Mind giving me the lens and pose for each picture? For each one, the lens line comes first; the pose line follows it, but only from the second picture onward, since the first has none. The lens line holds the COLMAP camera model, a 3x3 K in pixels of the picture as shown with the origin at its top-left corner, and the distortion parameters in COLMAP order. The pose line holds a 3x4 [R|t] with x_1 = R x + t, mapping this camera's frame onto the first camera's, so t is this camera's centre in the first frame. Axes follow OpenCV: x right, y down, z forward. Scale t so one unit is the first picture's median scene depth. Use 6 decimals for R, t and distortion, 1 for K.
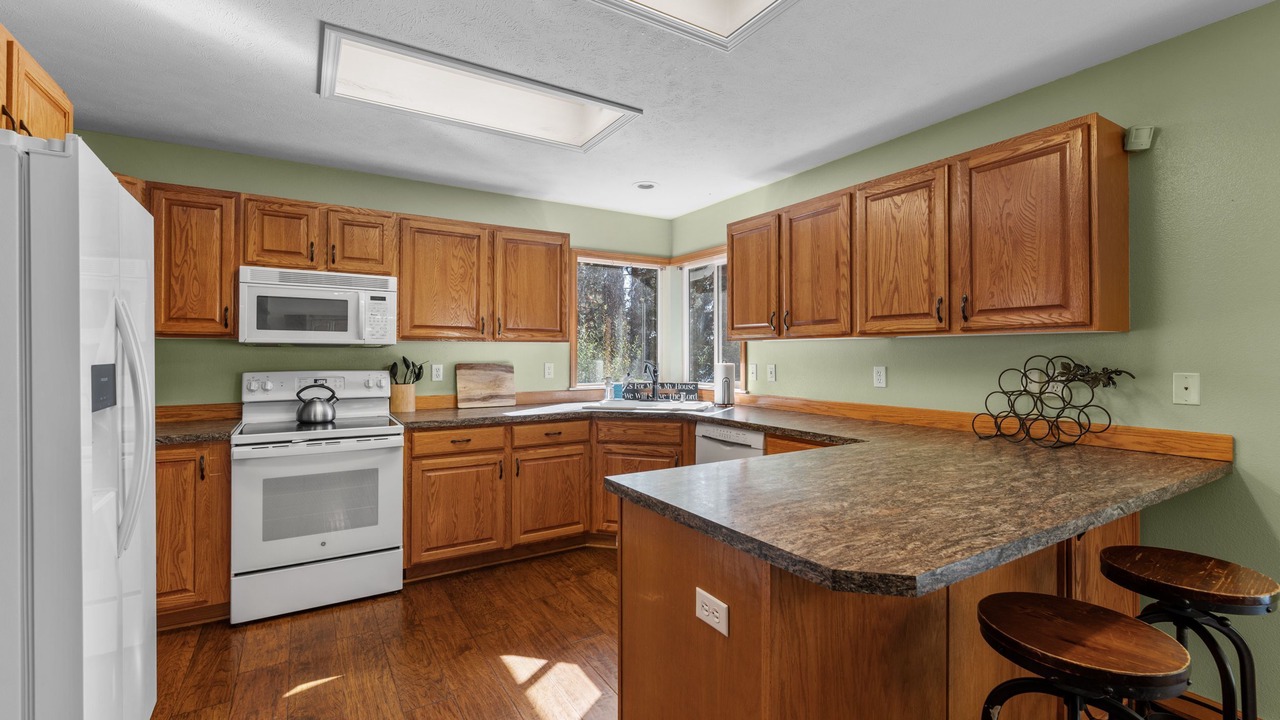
lens RADIAL K [[548.7, 0, 635.3], [0, 548.7, 344.7], [0, 0, 1]] dist [-0.000052, -0.000294]
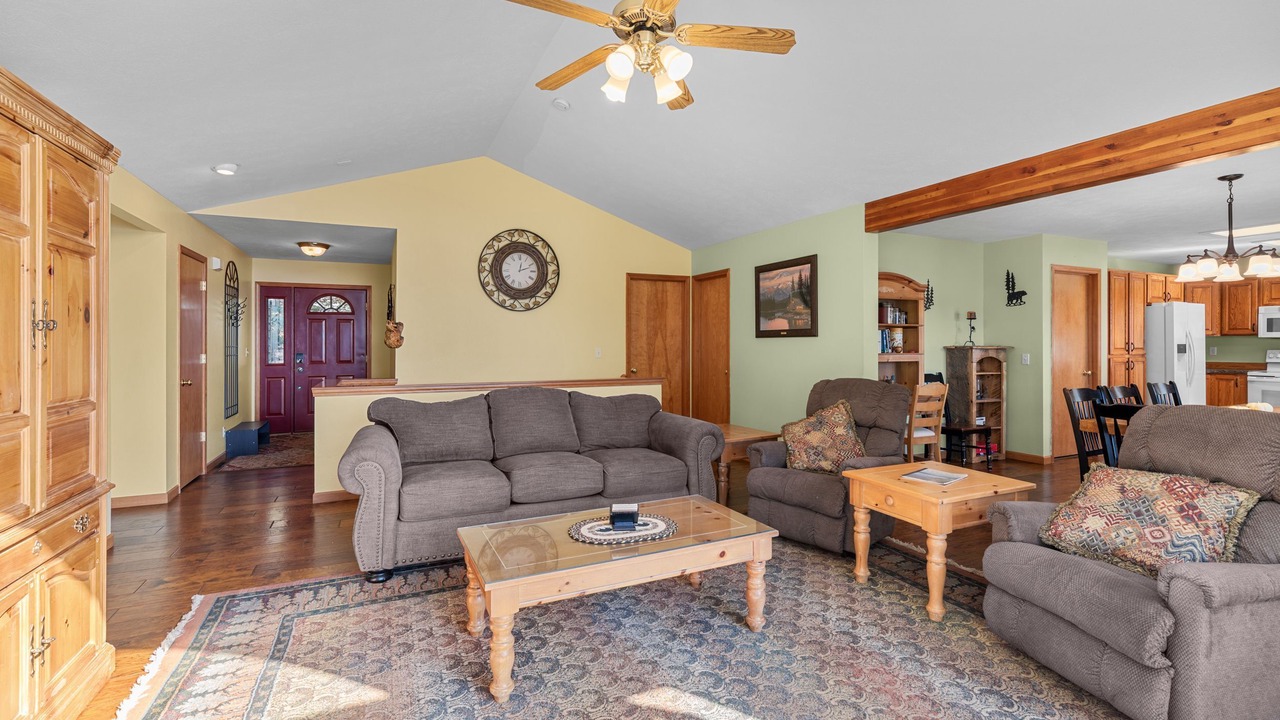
lens RADIAL K [[556.0, 0, 636.4], [0, 556.0, 343.0], [0, 0, 1]] dist [0.000053, 0.000062]
pose [[-0.112250, 0.001477, -0.993679, 1.930347], [0.014766, 0.999891, -0.000181, -0.018633], [0.993570, -0.014693, -0.112259, -1.400336]]
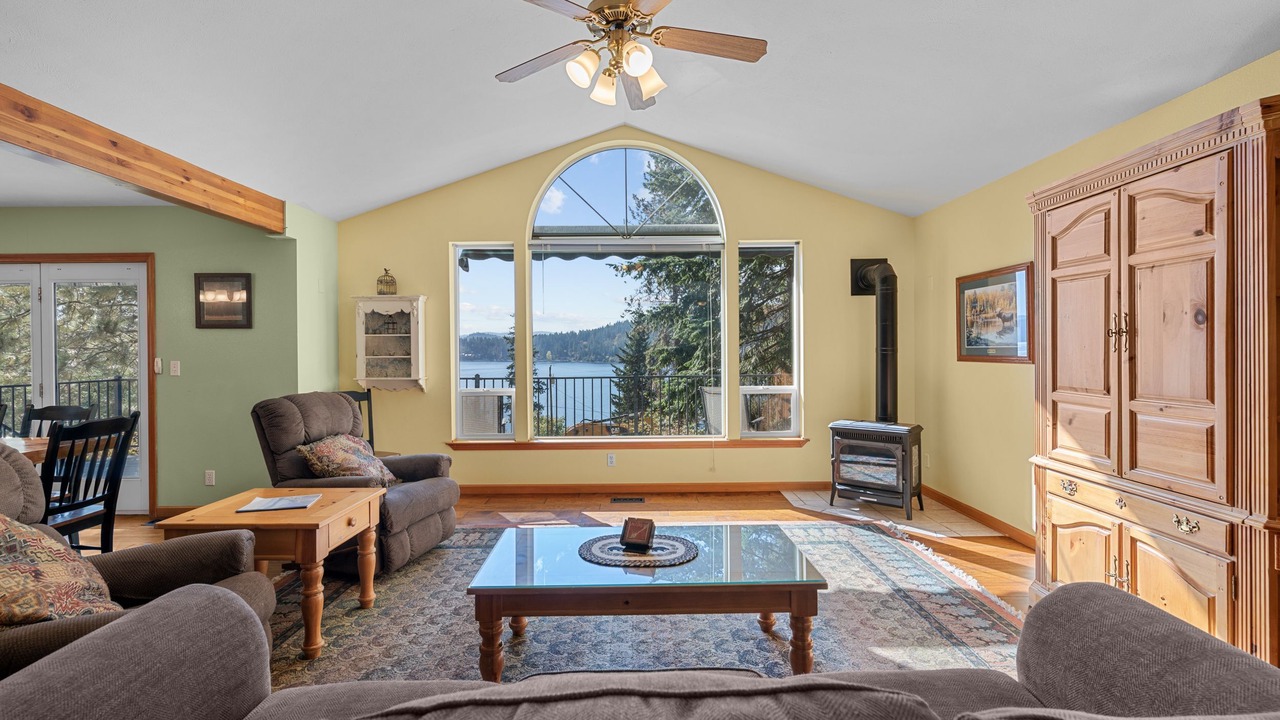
lens RADIAL K [[549.9, 0, 636.8], [0, 549.9, 356.2], [0, 0, 1]] dist [-0.000620, -0.000302]
pose [[0.517274, -0.014926, 0.855690, 0.569002], [-0.004696, 0.999783, 0.020279, -0.025705], [-0.855807, -0.014508, 0.517092, -1.866687]]
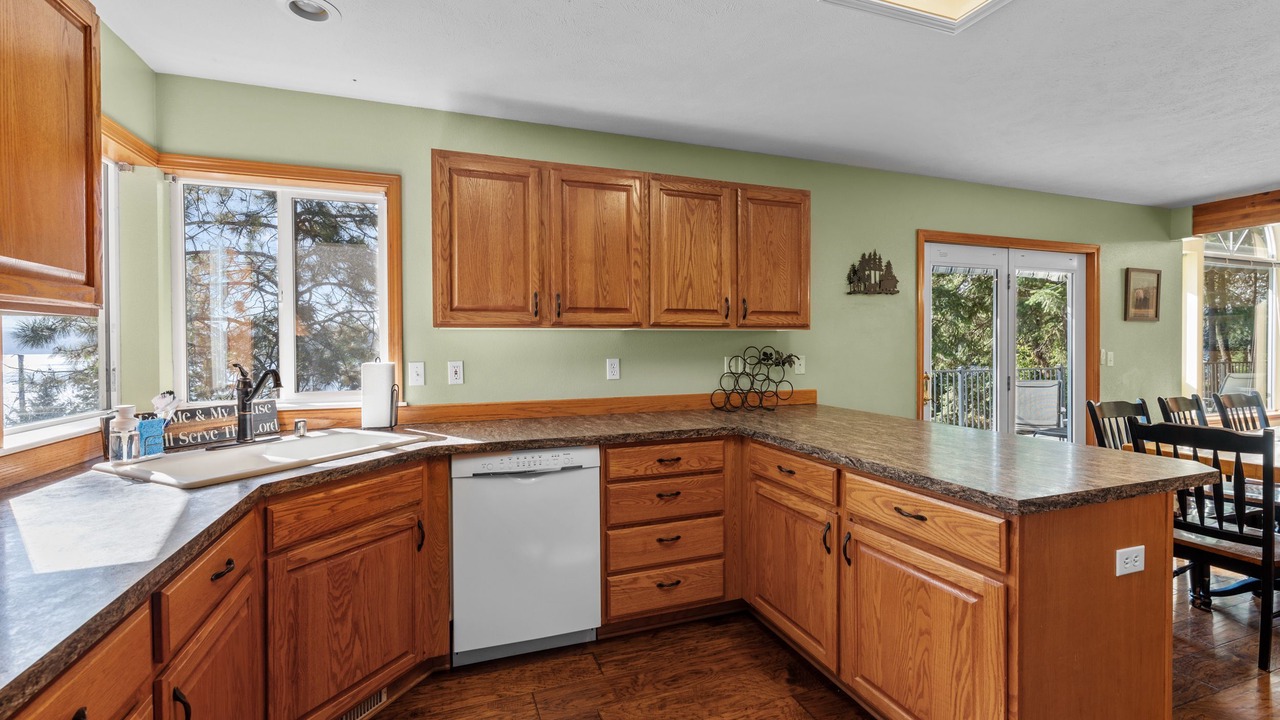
lens RADIAL K [[548.7, 0, 635.3], [0, 548.7, 344.7], [0, 0, 1]] dist [-0.000052, -0.000294]
pose [[0.195630, -0.000665, 0.980678, -0.497662], [-0.011293, 0.999932, 0.002931, 0.010991], [-0.980613, -0.011648, 0.195609, 0.735911]]
